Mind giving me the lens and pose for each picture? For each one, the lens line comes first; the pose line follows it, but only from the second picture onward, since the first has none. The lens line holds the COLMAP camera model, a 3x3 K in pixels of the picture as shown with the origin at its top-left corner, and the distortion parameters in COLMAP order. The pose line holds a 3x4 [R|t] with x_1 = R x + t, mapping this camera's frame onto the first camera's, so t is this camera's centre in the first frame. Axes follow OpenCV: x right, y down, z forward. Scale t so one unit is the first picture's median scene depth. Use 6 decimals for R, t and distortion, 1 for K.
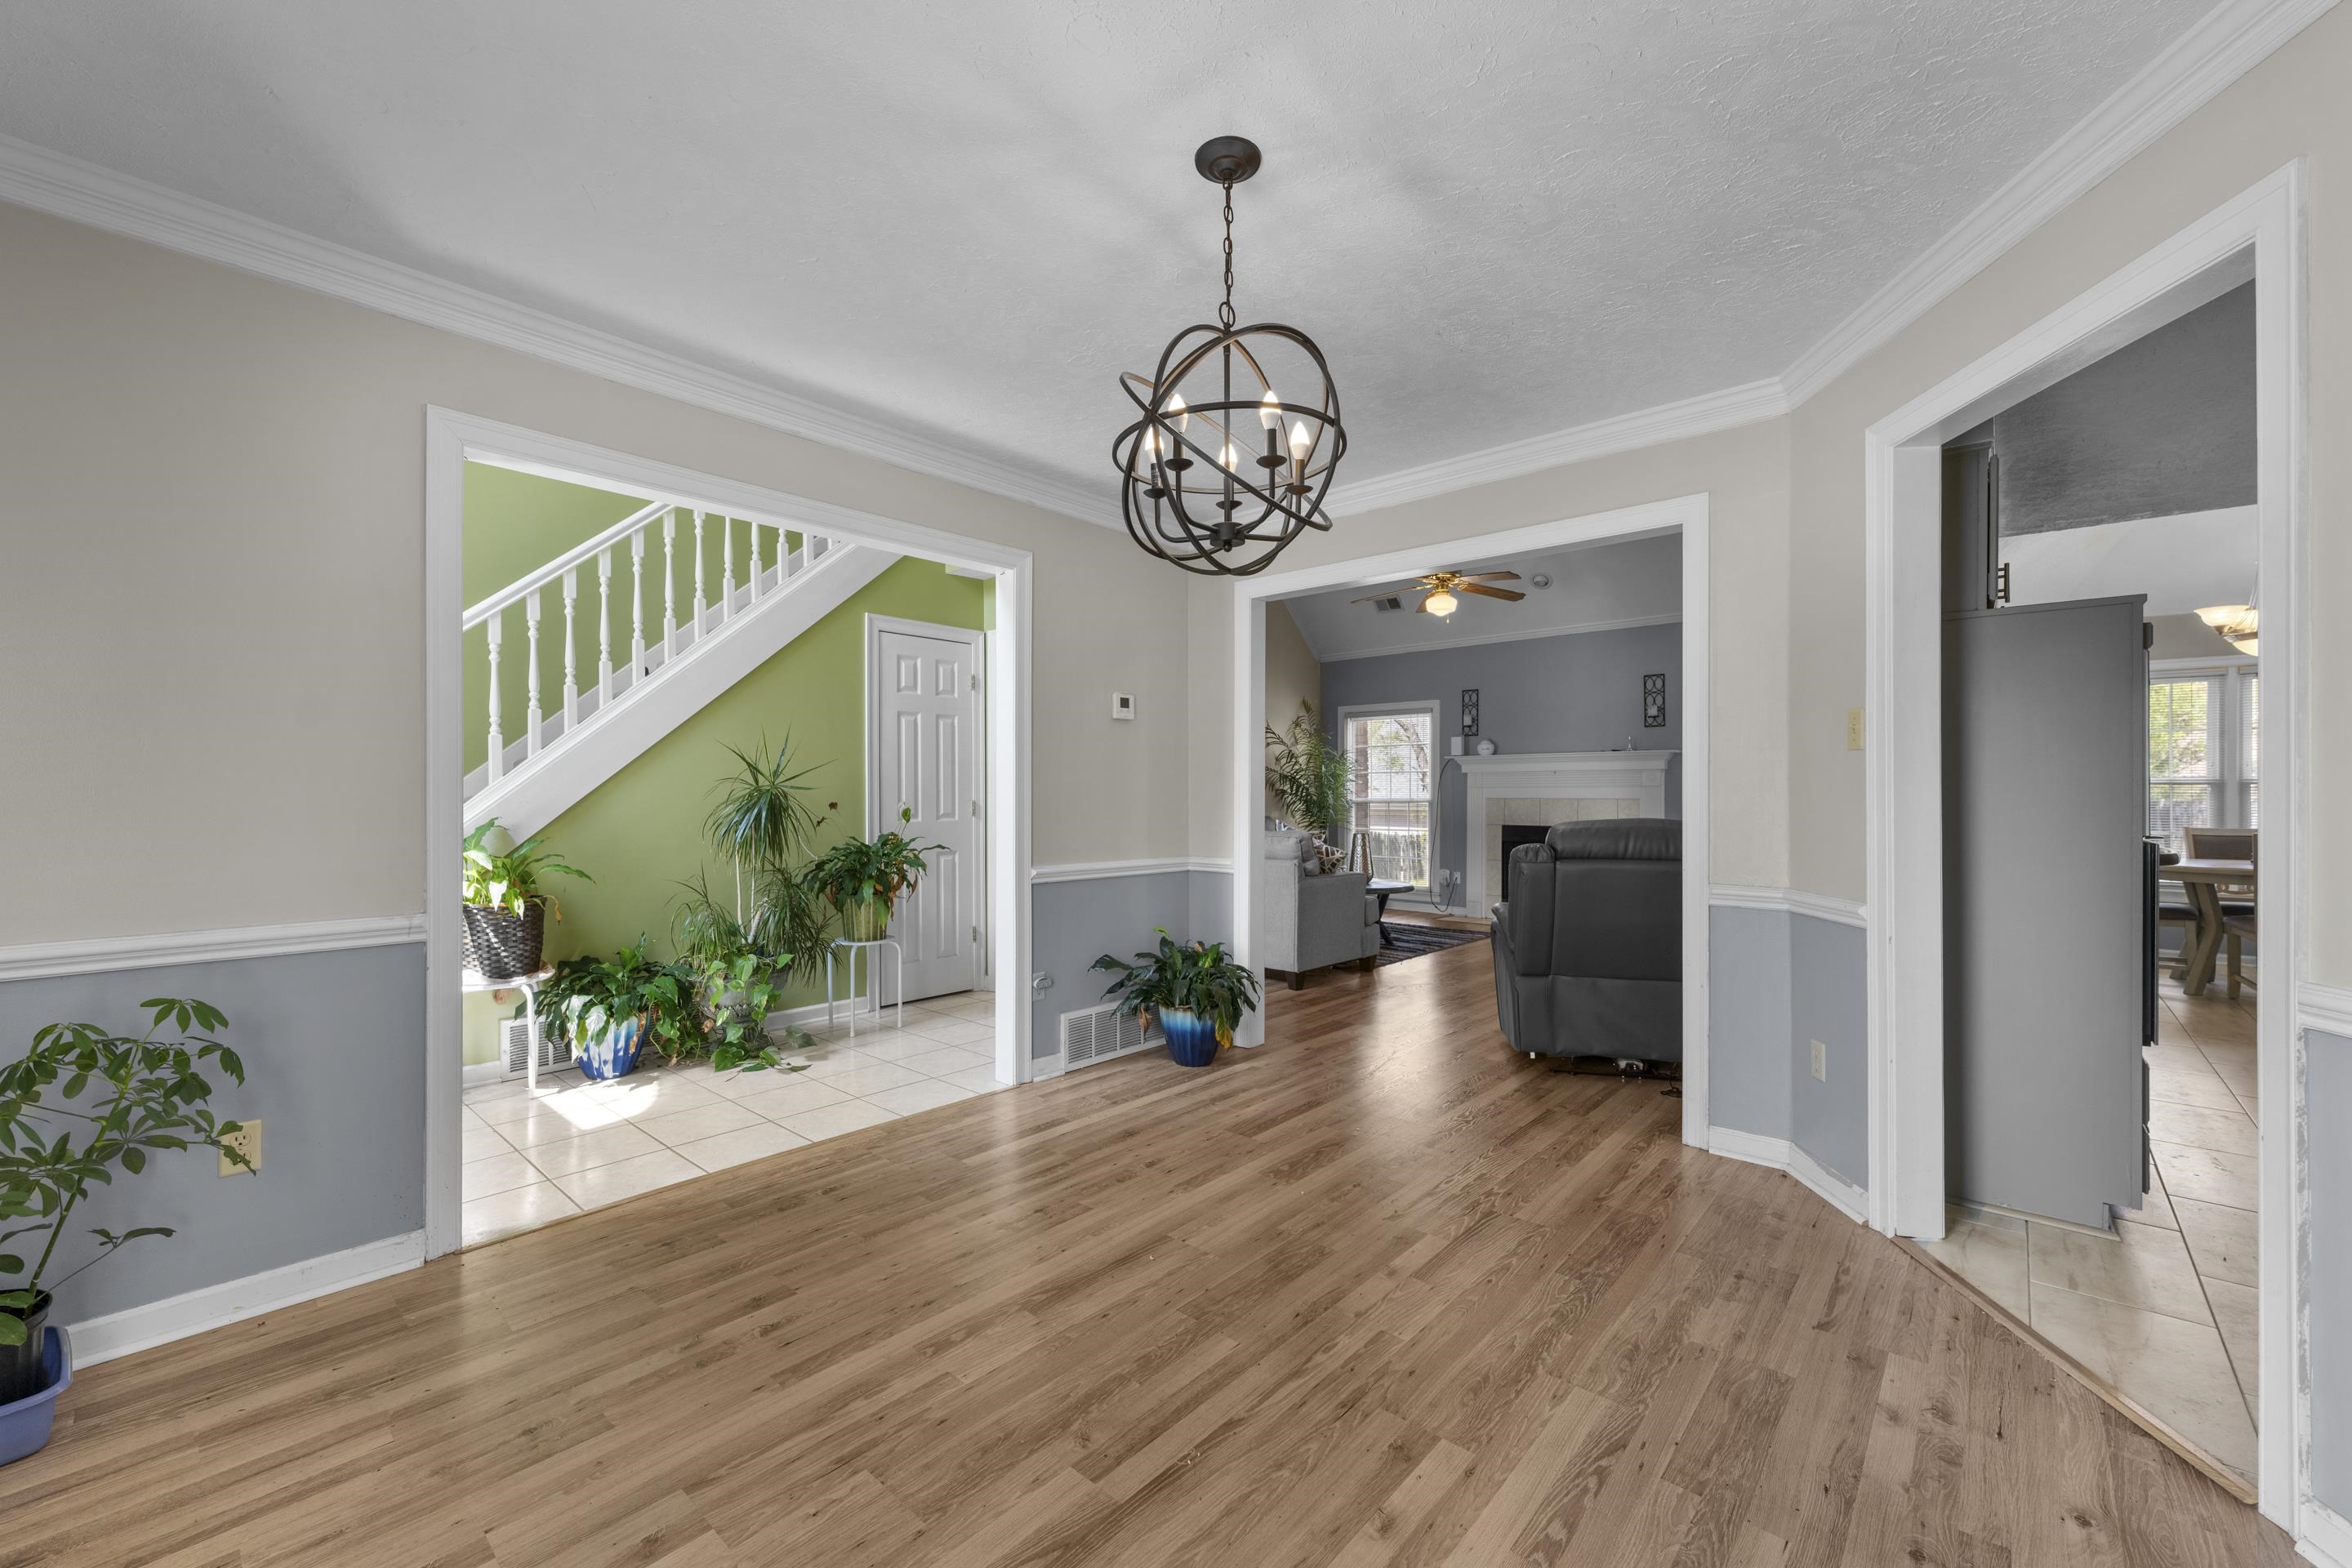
lens RADIAL K [[949.6, 0, 1160.6], [0, 949.6, 795.0], [0, 0, 1]] dist [0.001077, 0.000063]
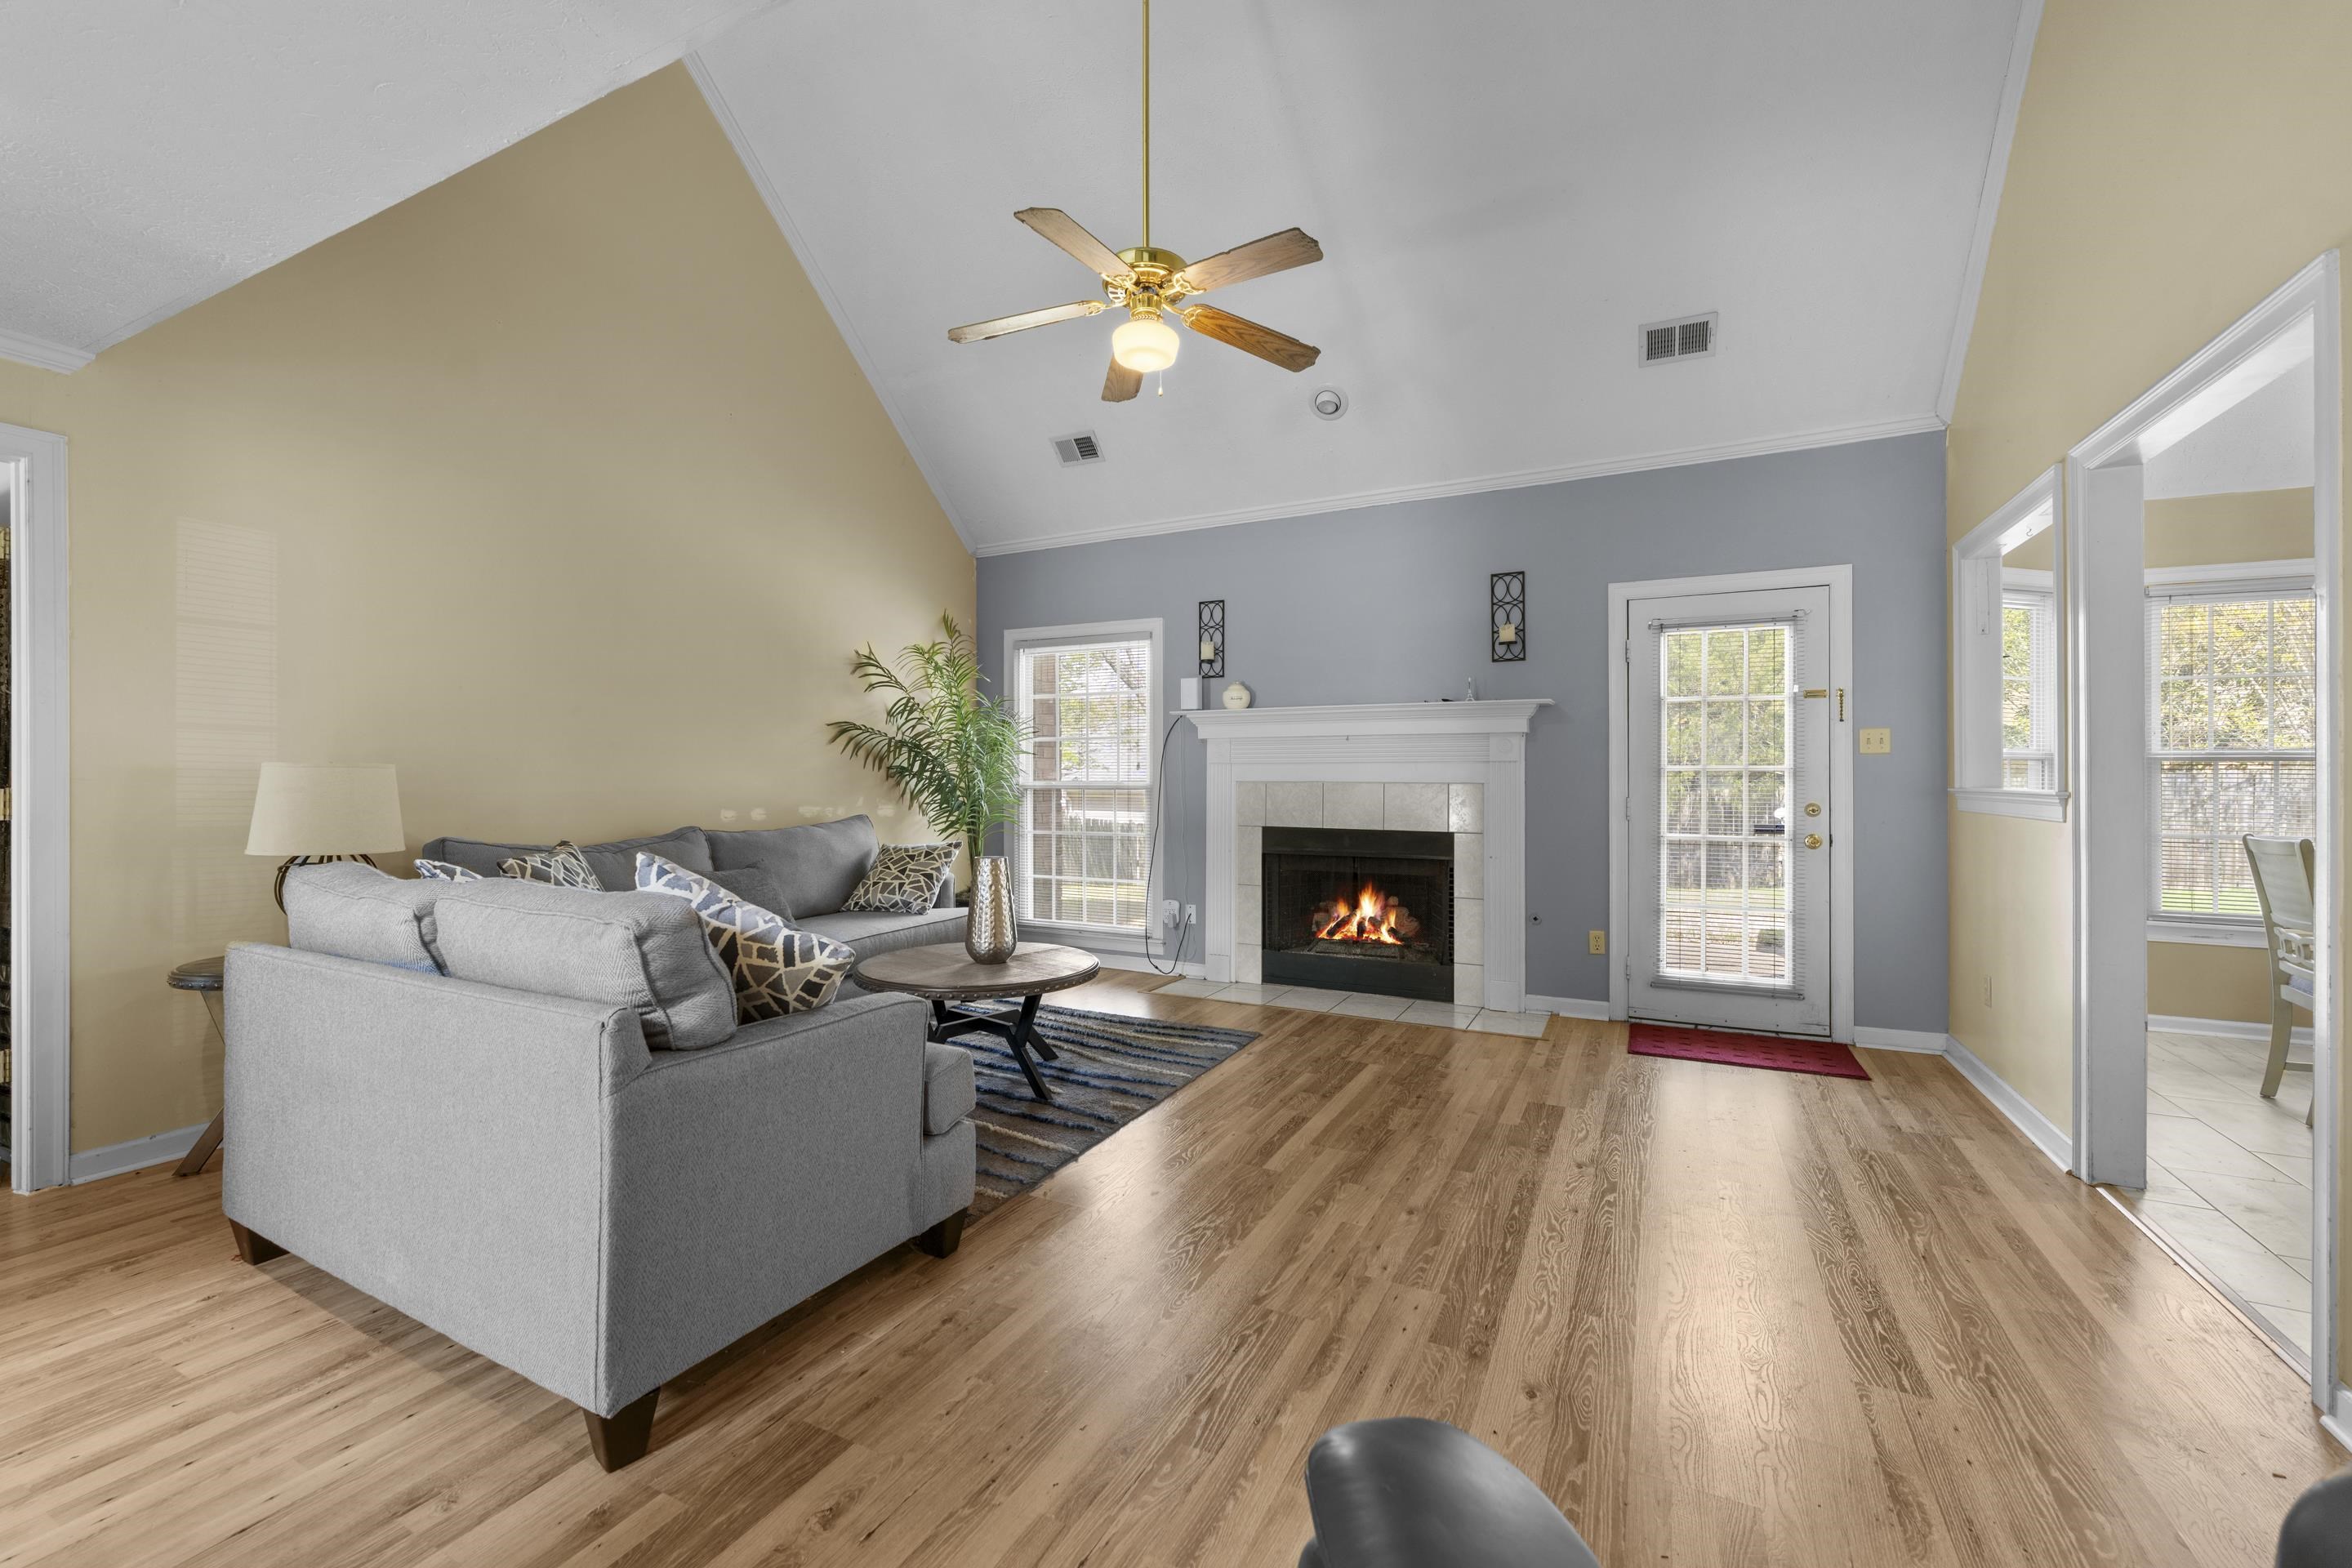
lens RADIAL K [[949.6, 0, 1150.9], [0, 949.6, 769.7], [0, 0, 1]] dist [0.001077, 0.000063]
pose [[0.969998, 0.001862, 0.243107, 0.137742], [-0.000308, 0.999979, -0.006433, -0.000263], [-0.243114, 0.006166, 0.969978, 0.411962]]
